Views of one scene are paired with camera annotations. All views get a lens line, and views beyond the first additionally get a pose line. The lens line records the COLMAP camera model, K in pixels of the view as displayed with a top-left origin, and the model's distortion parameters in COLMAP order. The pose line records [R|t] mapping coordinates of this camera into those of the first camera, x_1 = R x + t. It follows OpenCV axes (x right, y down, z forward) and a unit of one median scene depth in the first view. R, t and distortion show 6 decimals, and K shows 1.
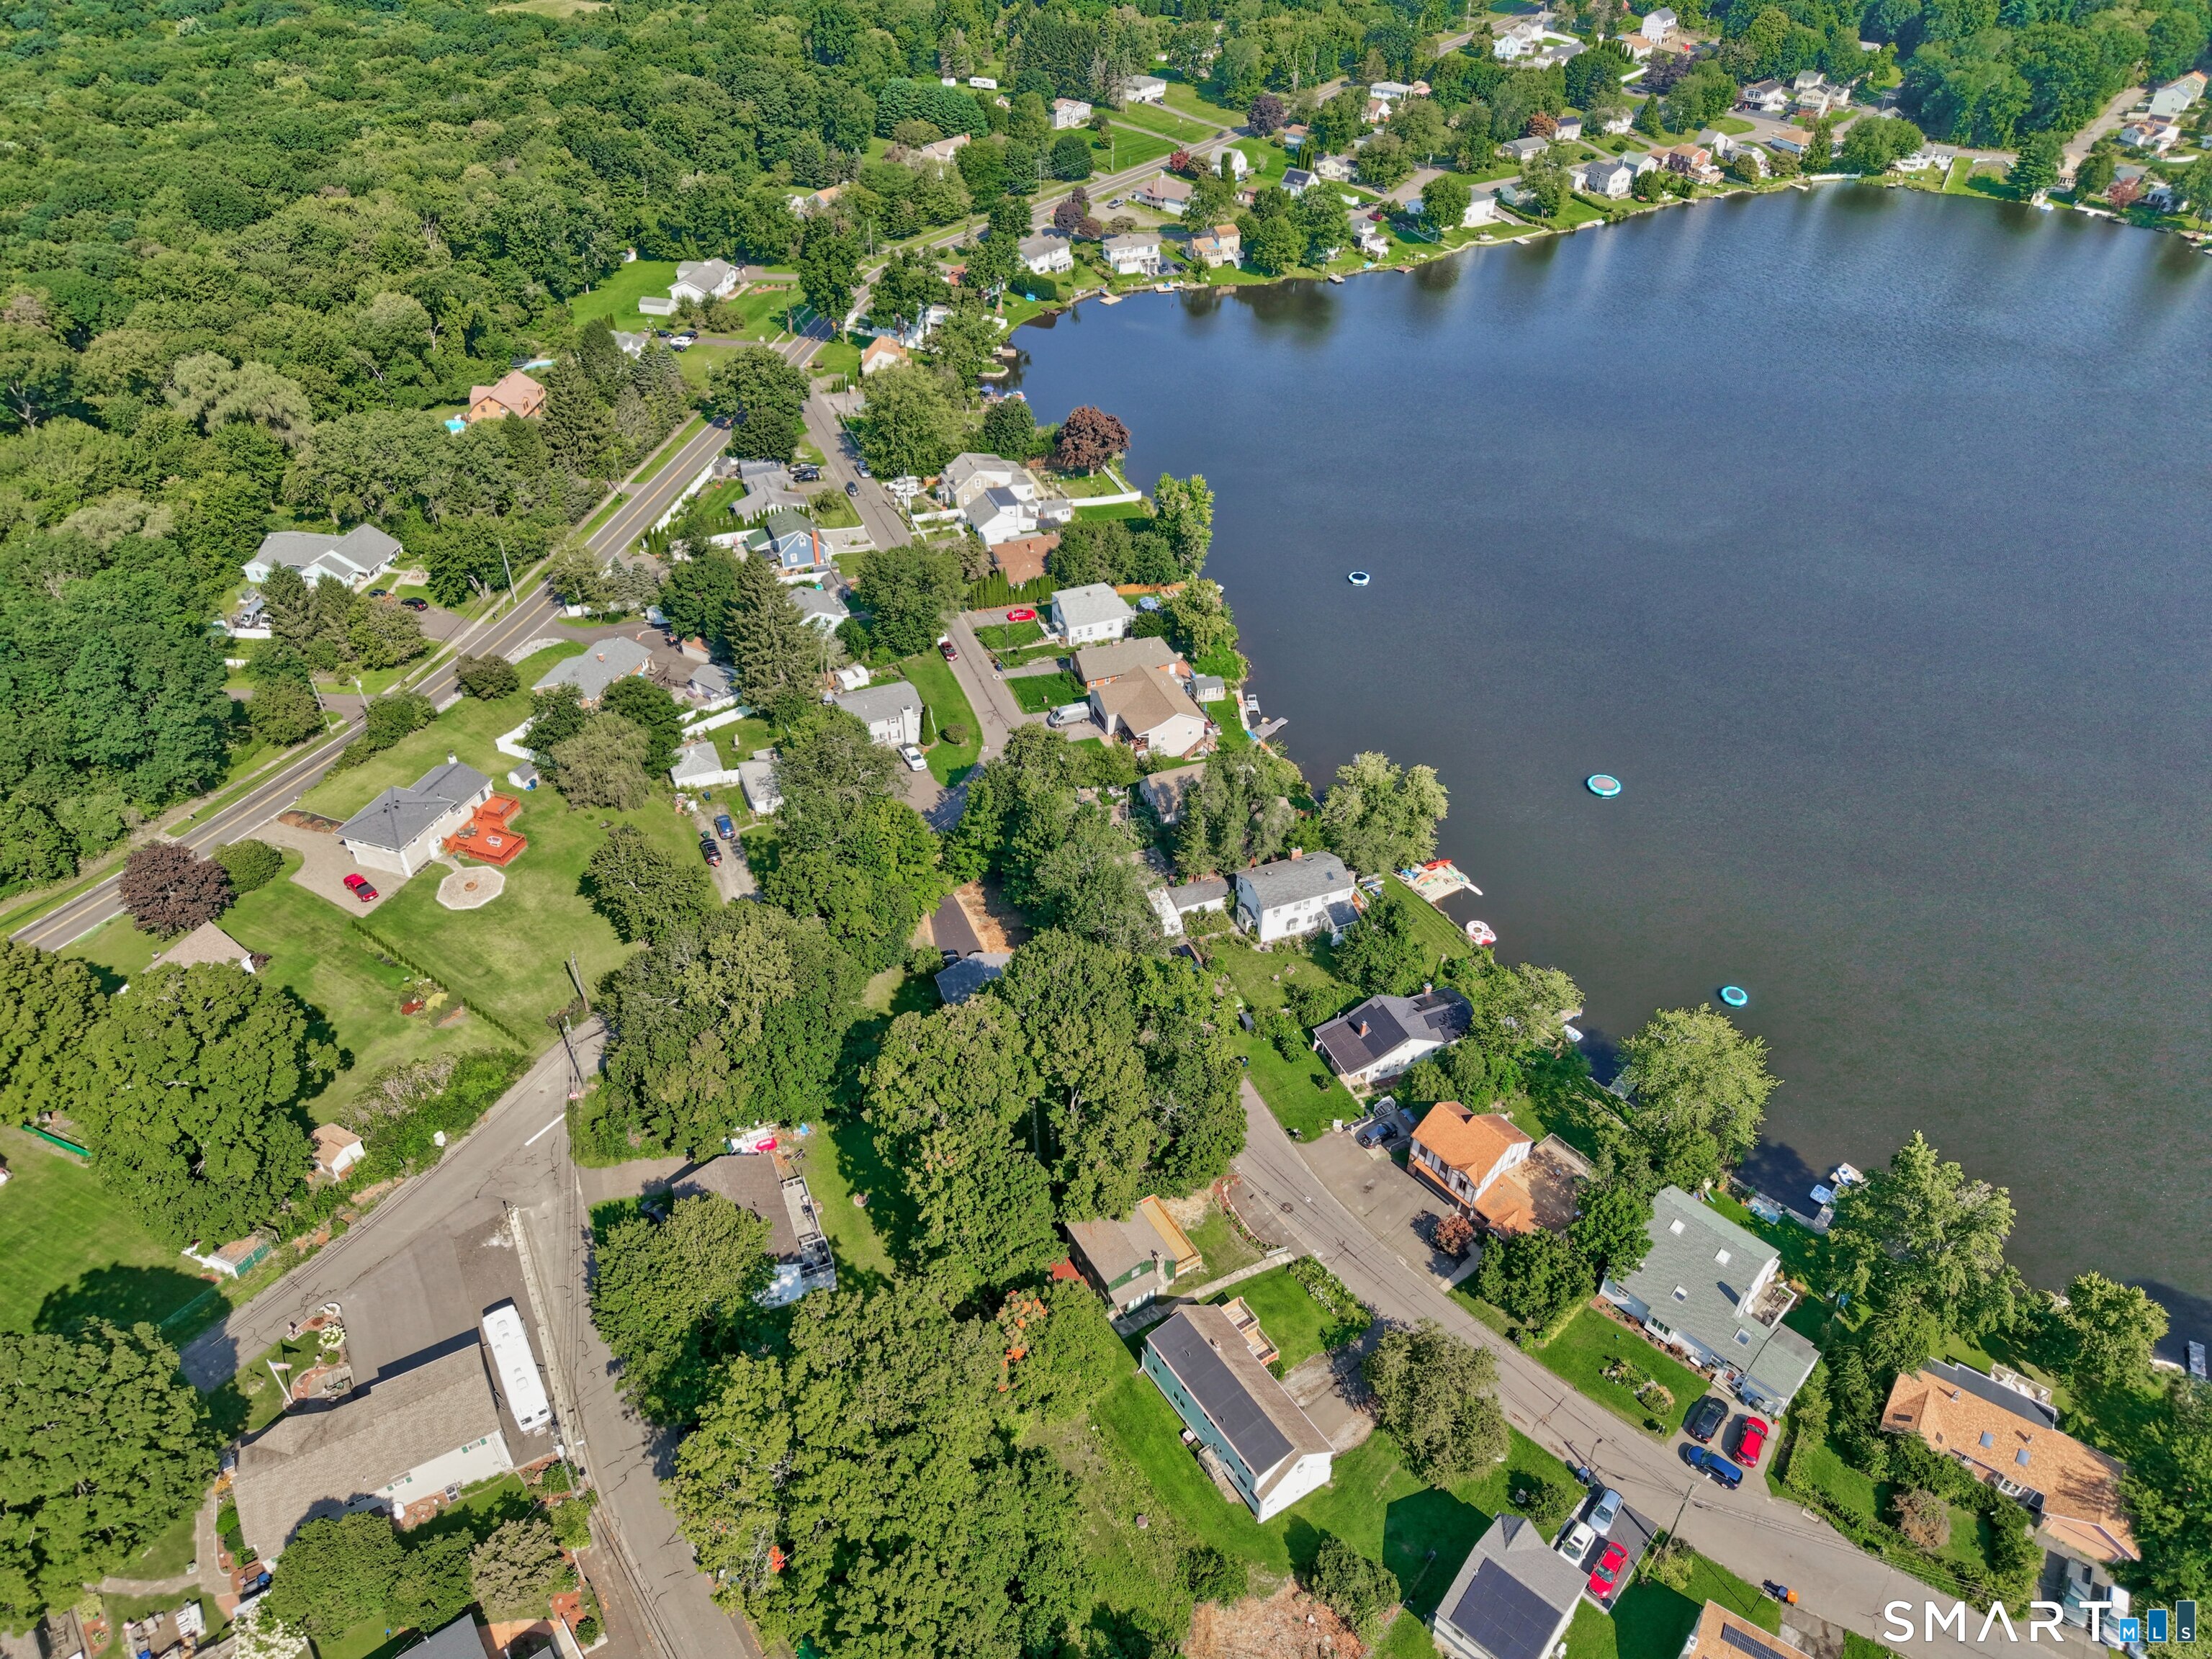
lens RADIAL K [[1476.3, 0, 1101.6], [0, 1476.3, 832.0], [0, 0, 1]] dist [0.029822, -0.035309]
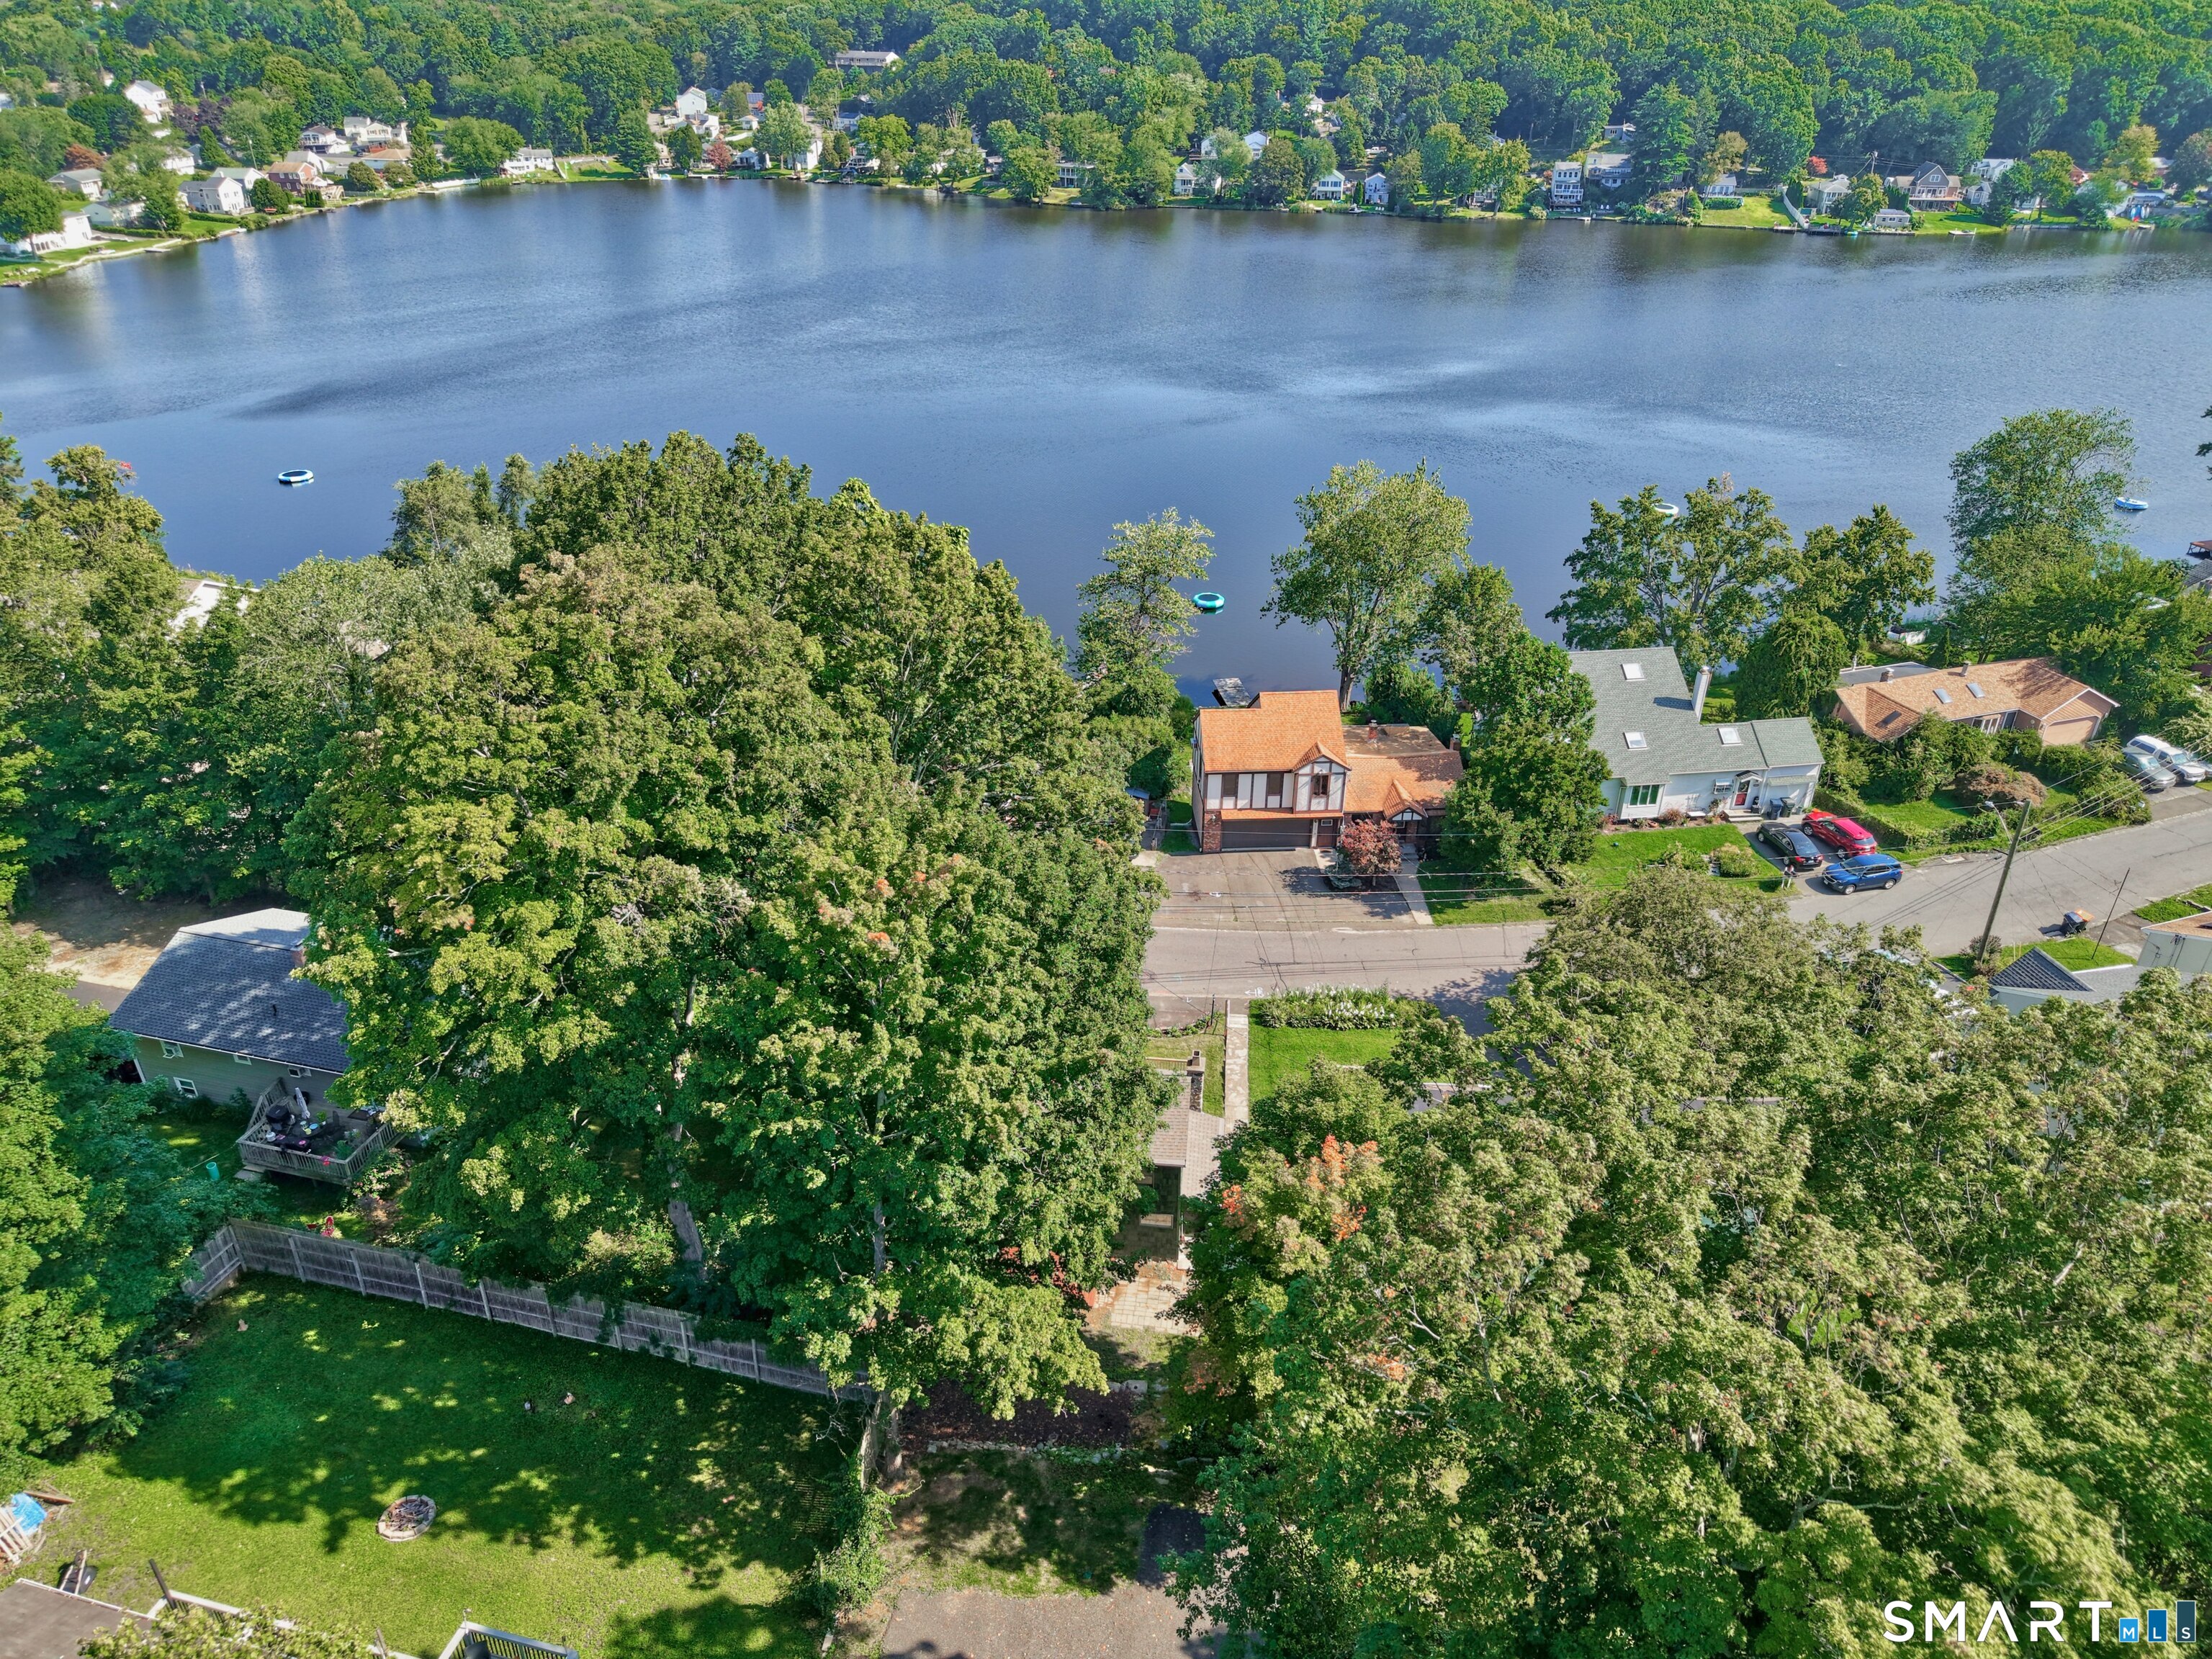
lens RADIAL K [[1476.3, 0, 1101.6], [0, 1476.3, 832.0], [0, 0, 1]] dist [0.029822, -0.035309]
pose [[0.603467, -0.394088, 0.693198, -0.138821], [0.492975, 0.867678, 0.064119, 0.106360], [-0.626741, 0.303035, 0.717890, 0.392989]]
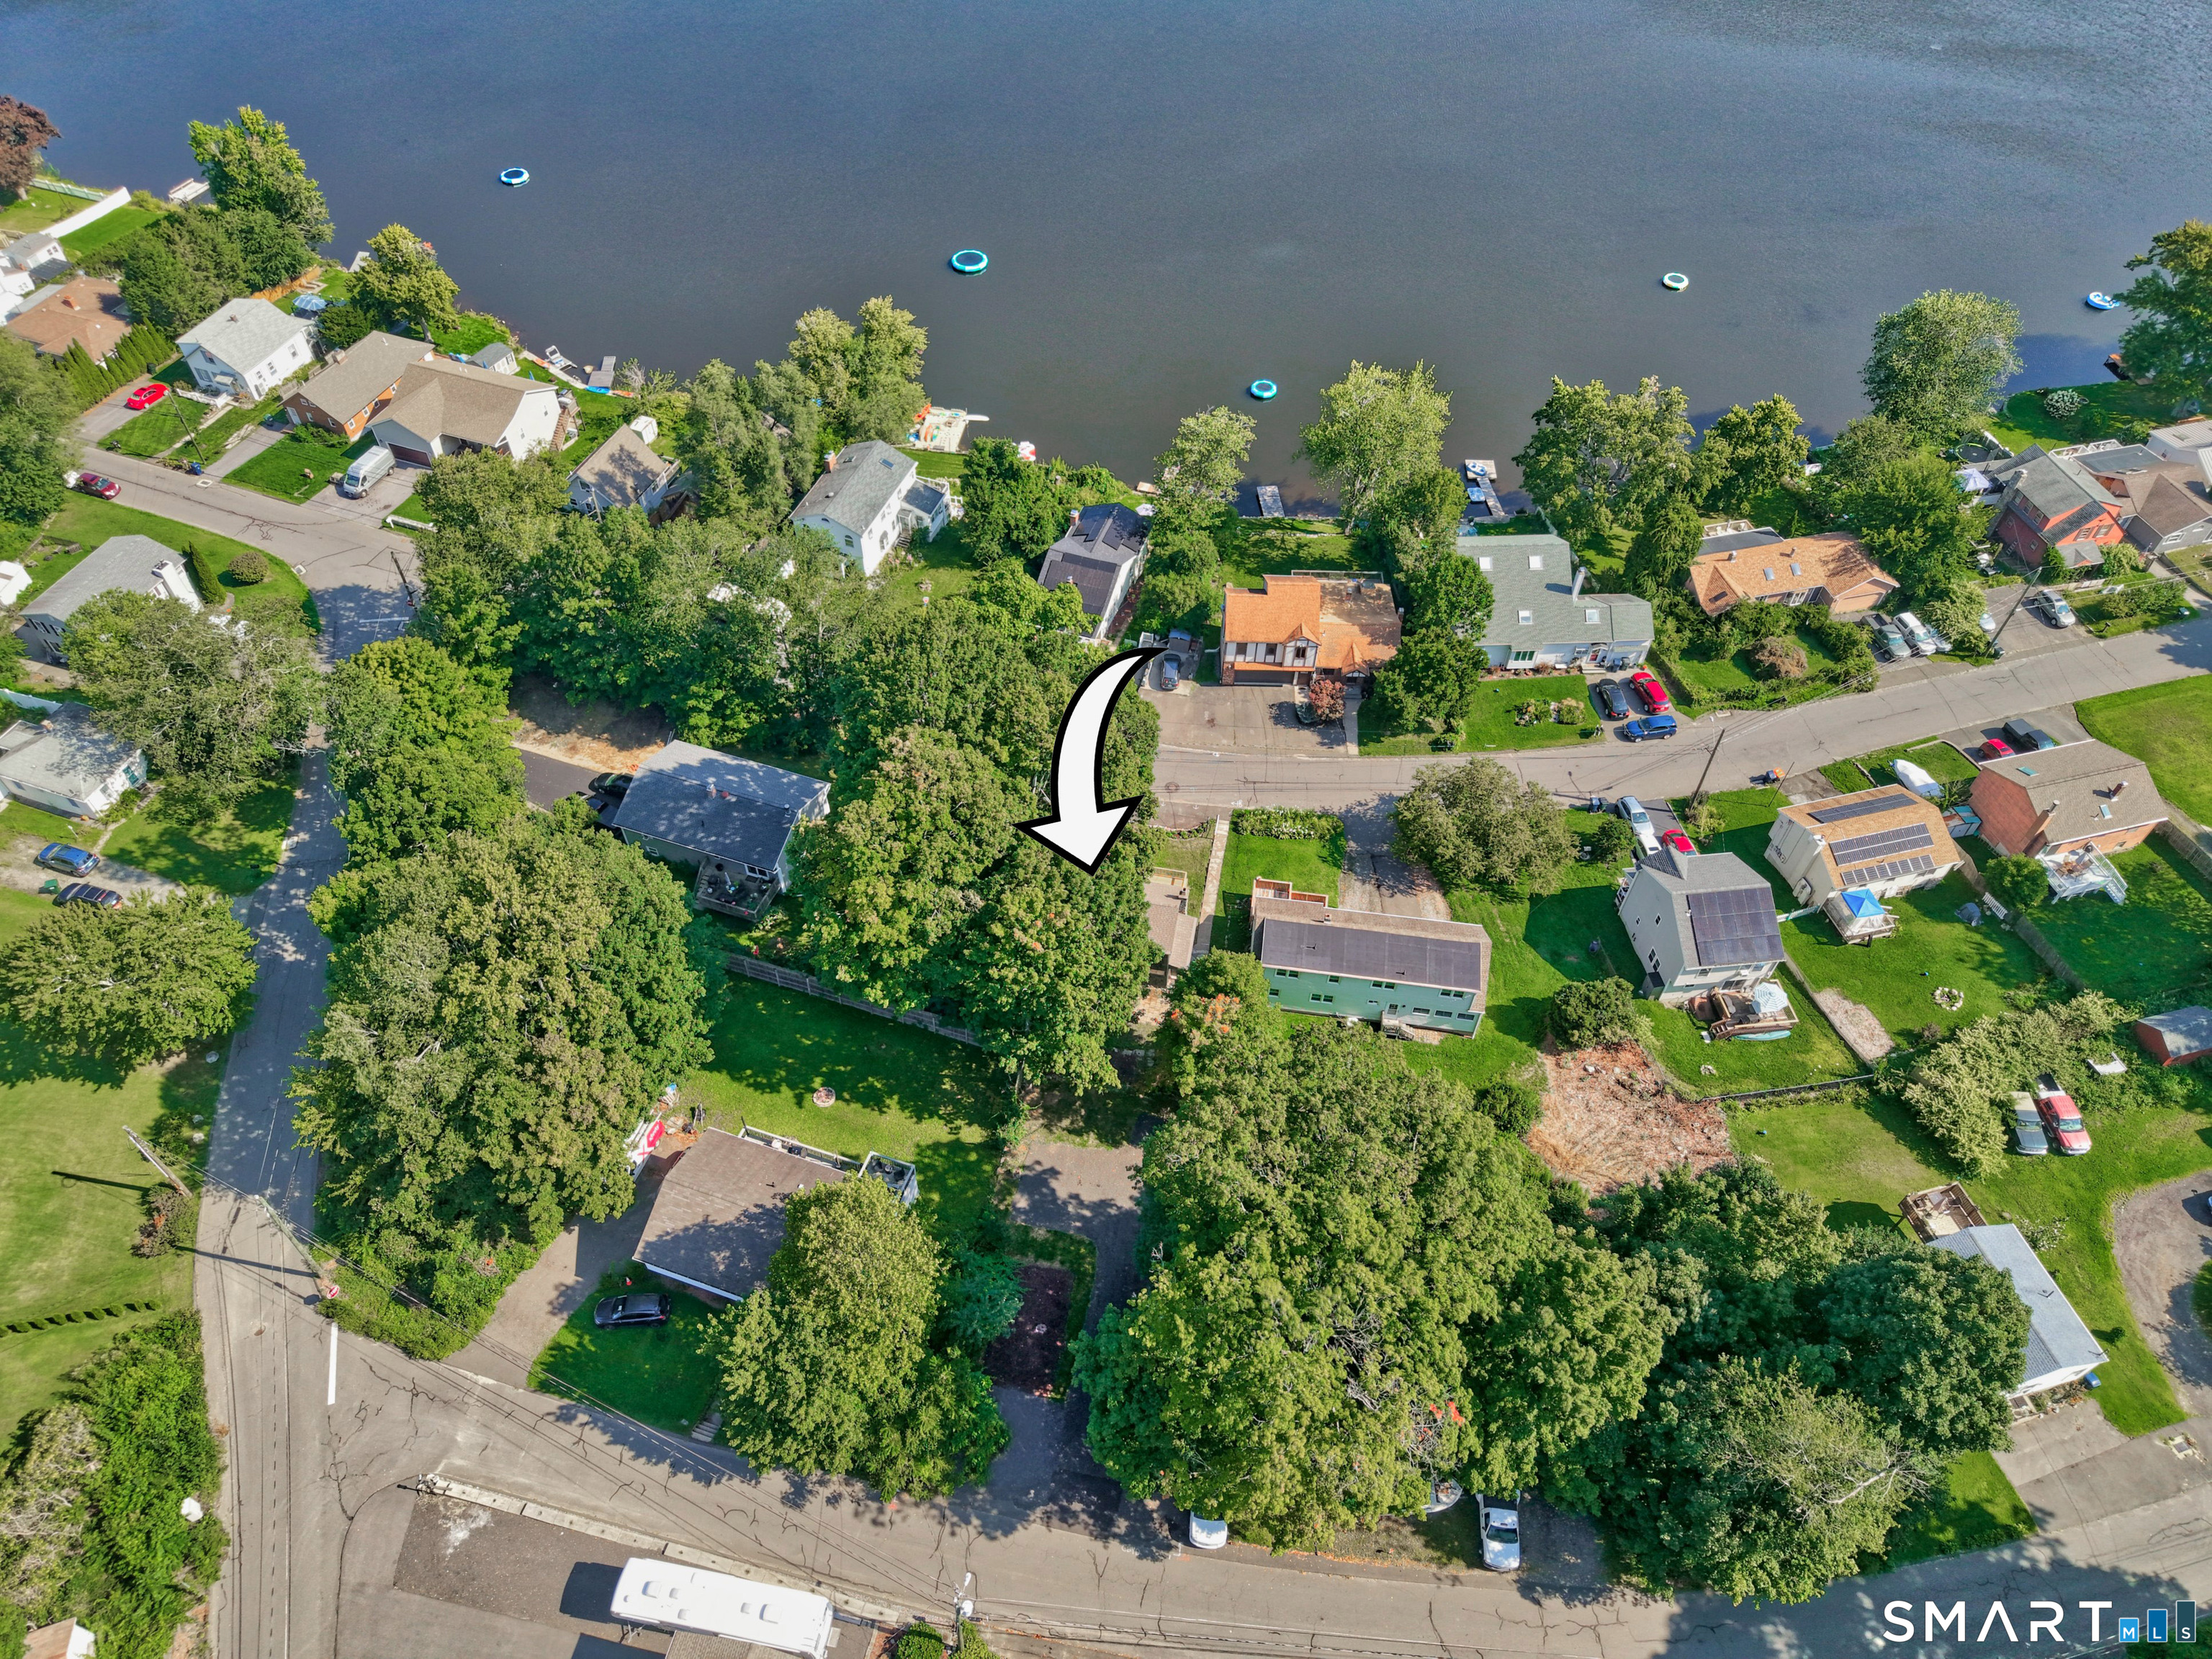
lens RADIAL K [[1476.3, 0, 1101.6], [0, 1476.3, 832.0], [0, 0, 1]] dist [0.029822, -0.035309]
pose [[0.667001, -0.571115, 0.478474, -0.204597], [0.452853, 0.820720, 0.348342, -0.025180], [-0.591637, -0.015666, 0.806053, 0.212354]]
